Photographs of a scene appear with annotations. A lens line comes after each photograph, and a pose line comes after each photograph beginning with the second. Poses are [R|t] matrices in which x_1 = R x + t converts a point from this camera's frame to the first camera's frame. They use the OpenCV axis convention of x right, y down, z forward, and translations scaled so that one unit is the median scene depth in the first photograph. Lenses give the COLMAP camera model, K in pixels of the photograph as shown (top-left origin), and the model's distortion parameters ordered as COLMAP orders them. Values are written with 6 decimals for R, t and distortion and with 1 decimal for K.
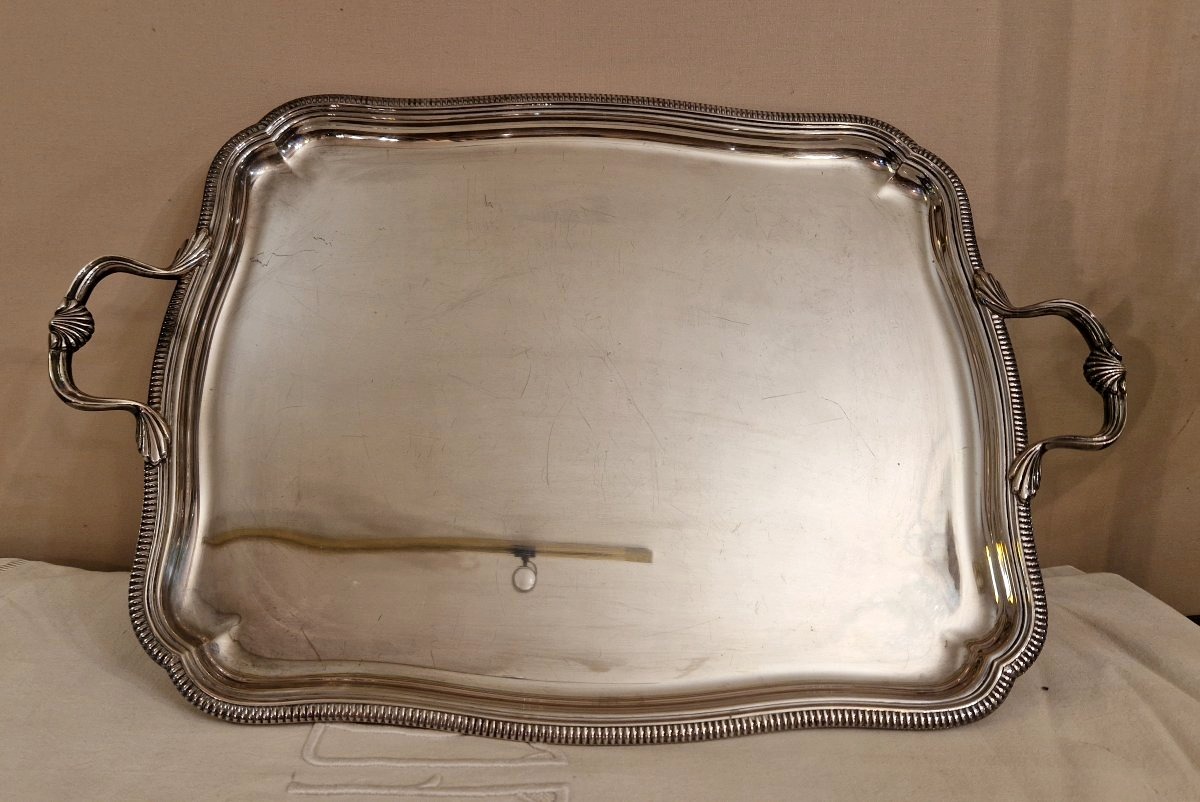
lens RADIAL K [[794.6, 0, 600.0], [0, 794.6, 401.0], [0, 0, 1]] dist [0.004144, 0.000173]
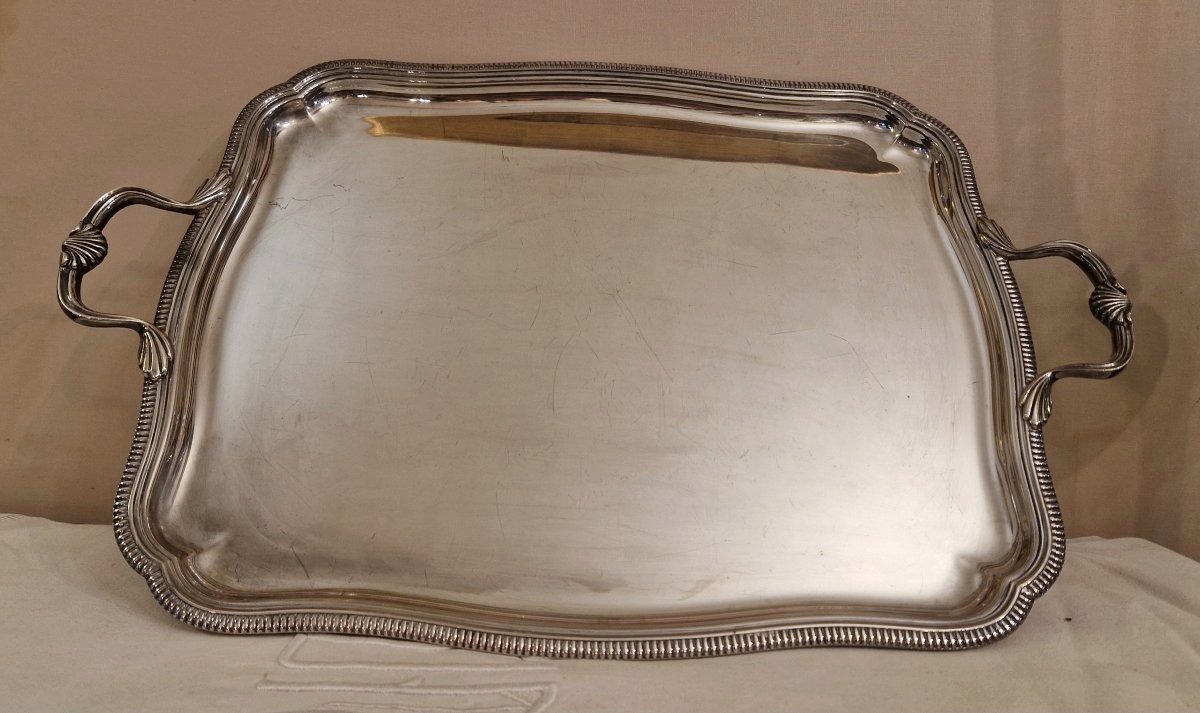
lens RADIAL K [[780.6, 0, 646.1], [0, 780.6, 389.3], [0, 0, 1]] dist [0.006220, -0.003442]
pose [[0.999991, 0.003659, -0.002166, 0.053623], [-0.003900, 0.992191, -0.124670, 0.203933], [0.001693, 0.124677, 0.992196, 0.034392]]
